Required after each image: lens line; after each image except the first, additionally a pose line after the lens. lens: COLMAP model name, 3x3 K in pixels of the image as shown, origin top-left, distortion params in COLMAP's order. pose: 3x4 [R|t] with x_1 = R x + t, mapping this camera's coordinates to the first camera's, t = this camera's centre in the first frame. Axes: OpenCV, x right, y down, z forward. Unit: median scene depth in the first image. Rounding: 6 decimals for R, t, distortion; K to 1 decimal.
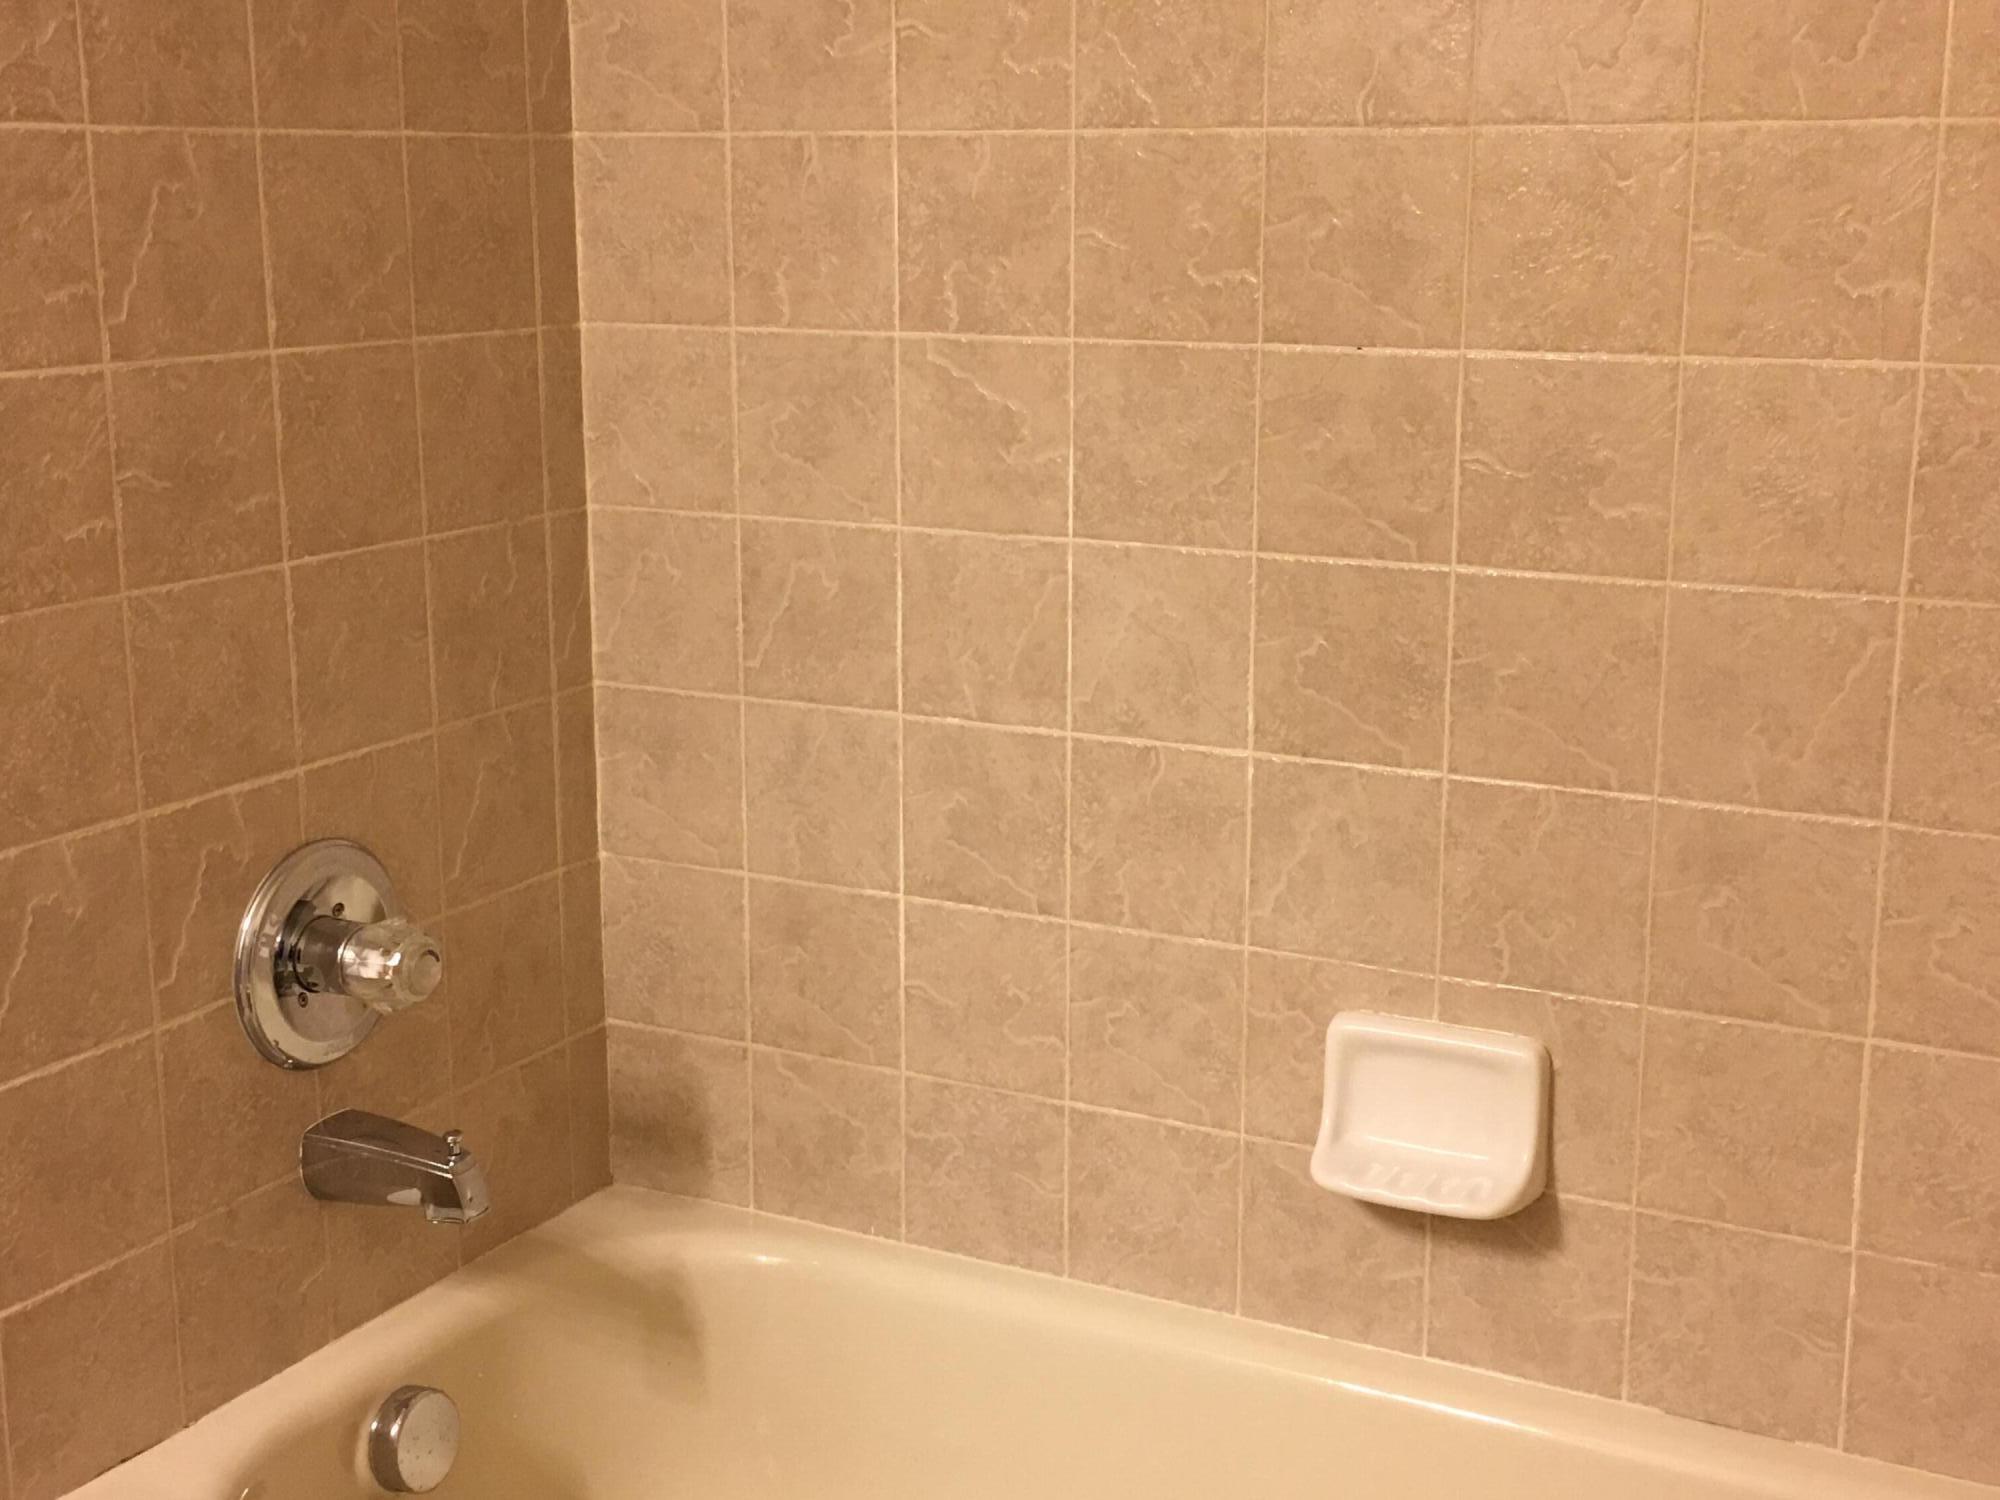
lens RADIAL K [[2585.8, 0, 1000.0], [0, 2585.8, 750.0], [0, 0, 1]] dist [0.032271, 0.044695]
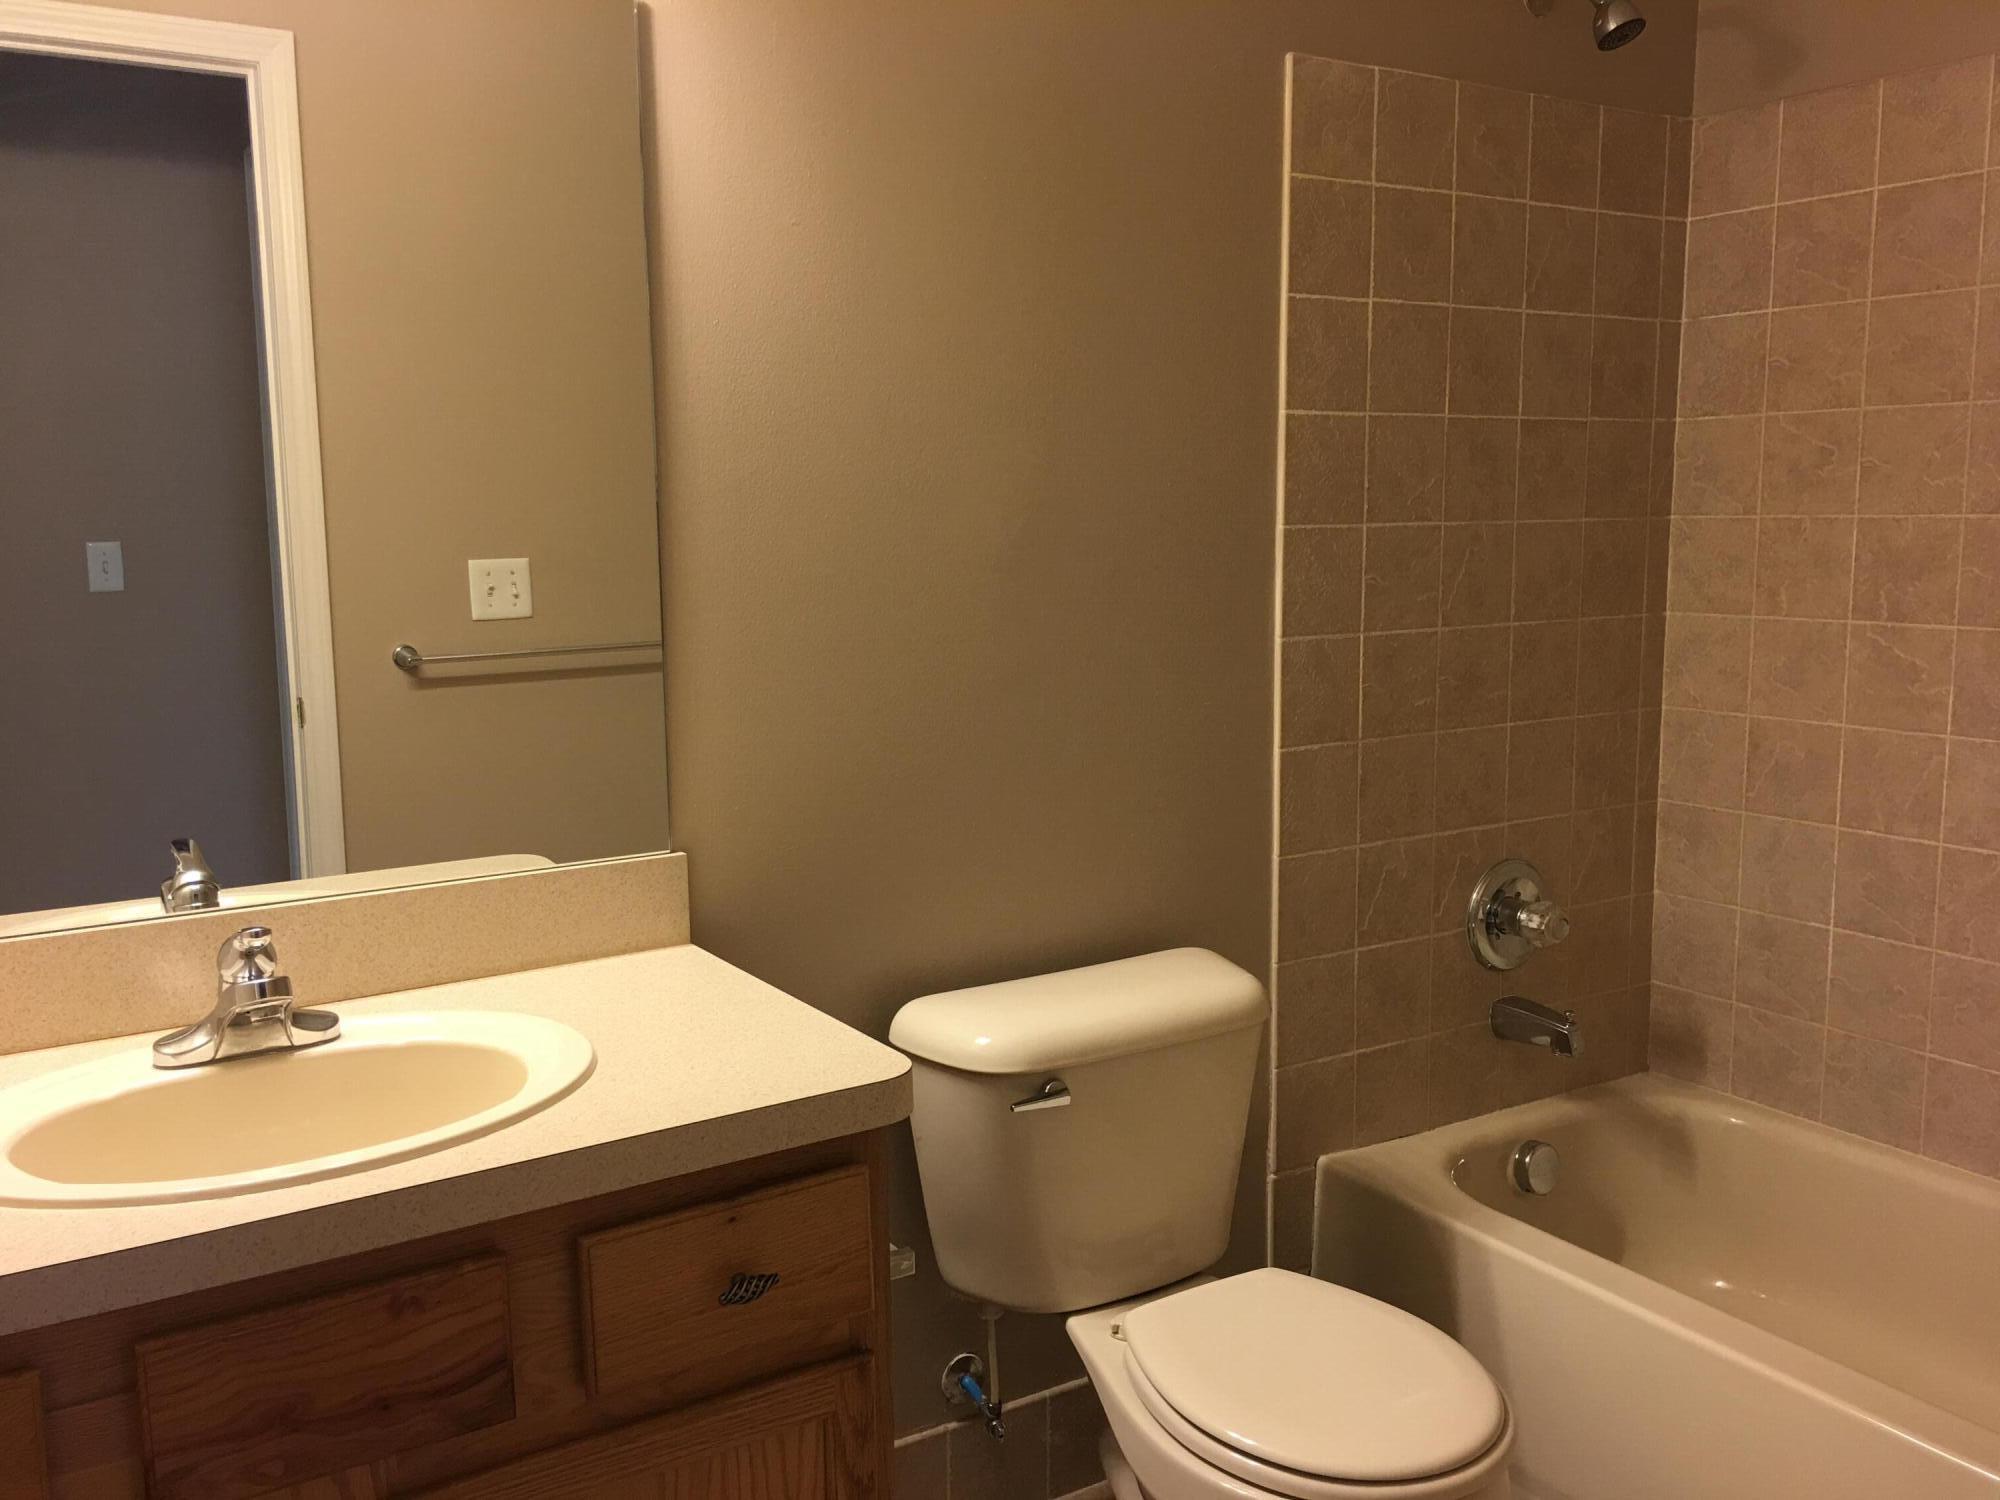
lens RADIAL K [[1733.9, 0, 1005.9], [0, 1733.9, 741.4], [0, 0, 1]] dist [0.094346, -0.111013]
pose [[0.873709, 0.059911, -0.482746, 0.046488], [-0.099782, 0.993357, -0.057312, 0.057539], [0.476105, 0.098243, 0.873883, -0.384149]]
